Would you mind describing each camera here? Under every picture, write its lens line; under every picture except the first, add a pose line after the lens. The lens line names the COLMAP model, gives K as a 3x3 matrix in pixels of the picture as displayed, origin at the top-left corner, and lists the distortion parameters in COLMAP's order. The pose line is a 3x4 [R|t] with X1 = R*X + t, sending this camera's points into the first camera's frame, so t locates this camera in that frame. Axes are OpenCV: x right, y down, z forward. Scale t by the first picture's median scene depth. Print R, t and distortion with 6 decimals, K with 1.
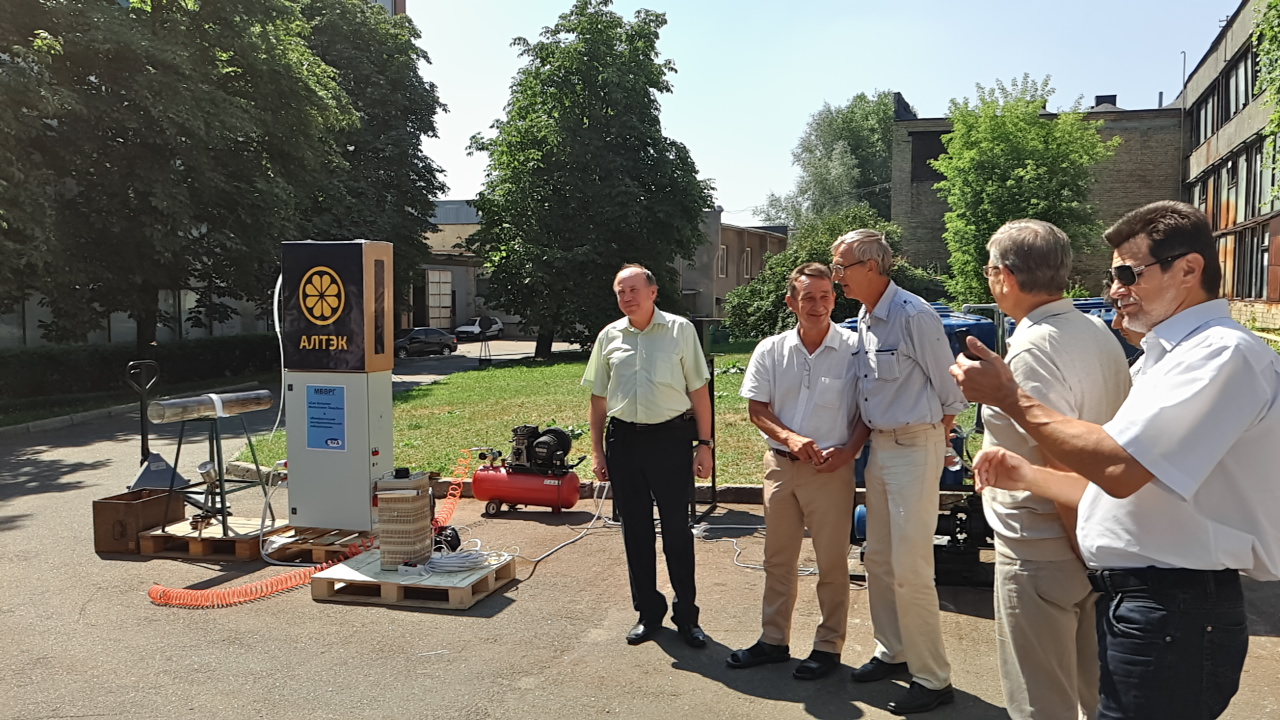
lens RADIAL K [[908.5, 0, 640.0], [0, 908.5, 360.0], [0, 0, 1]] dist [-0.000021, -0.000395]
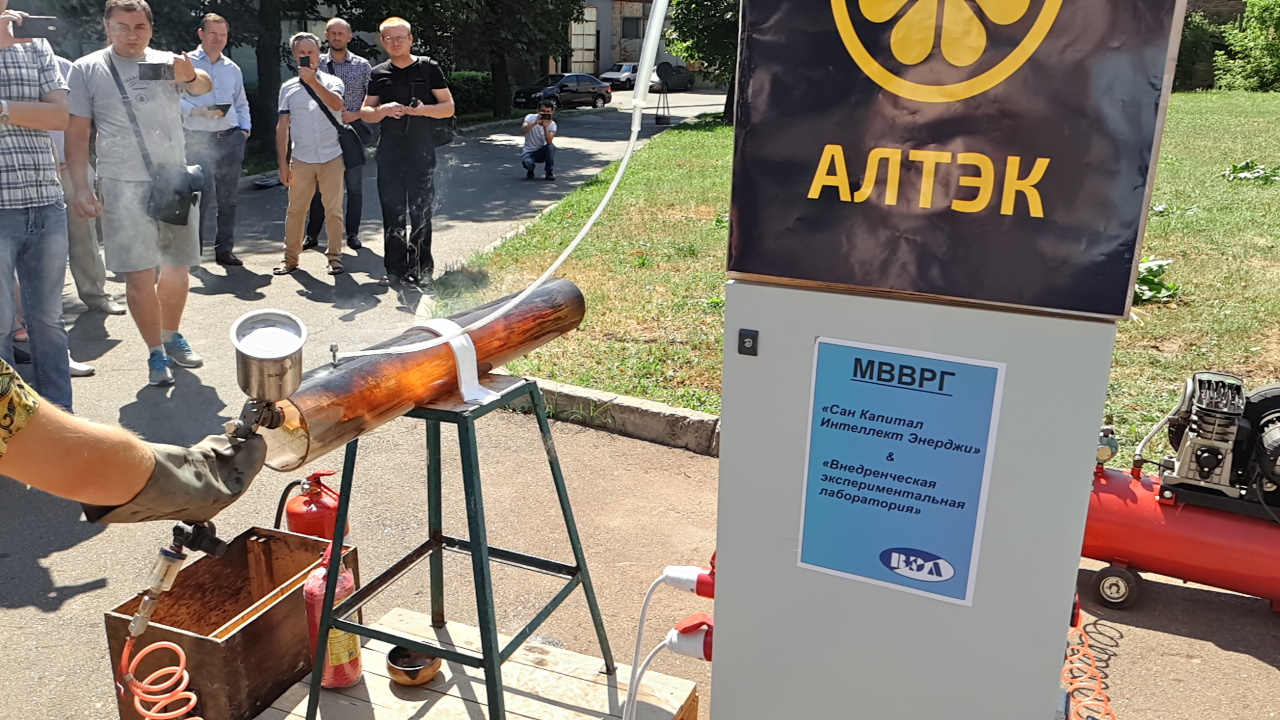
lens RADIAL K [[908.5, 0, 640.0], [0, 908.5, 360.0], [0, 0, 1]] dist [-0.000021, -0.000395]
pose [[0.990425, 0.064669, -0.121970, -0.386096], [-0.030152, 0.963499, 0.266010, -0.034190], [0.134720, -0.259785, 0.956223, 0.746483]]
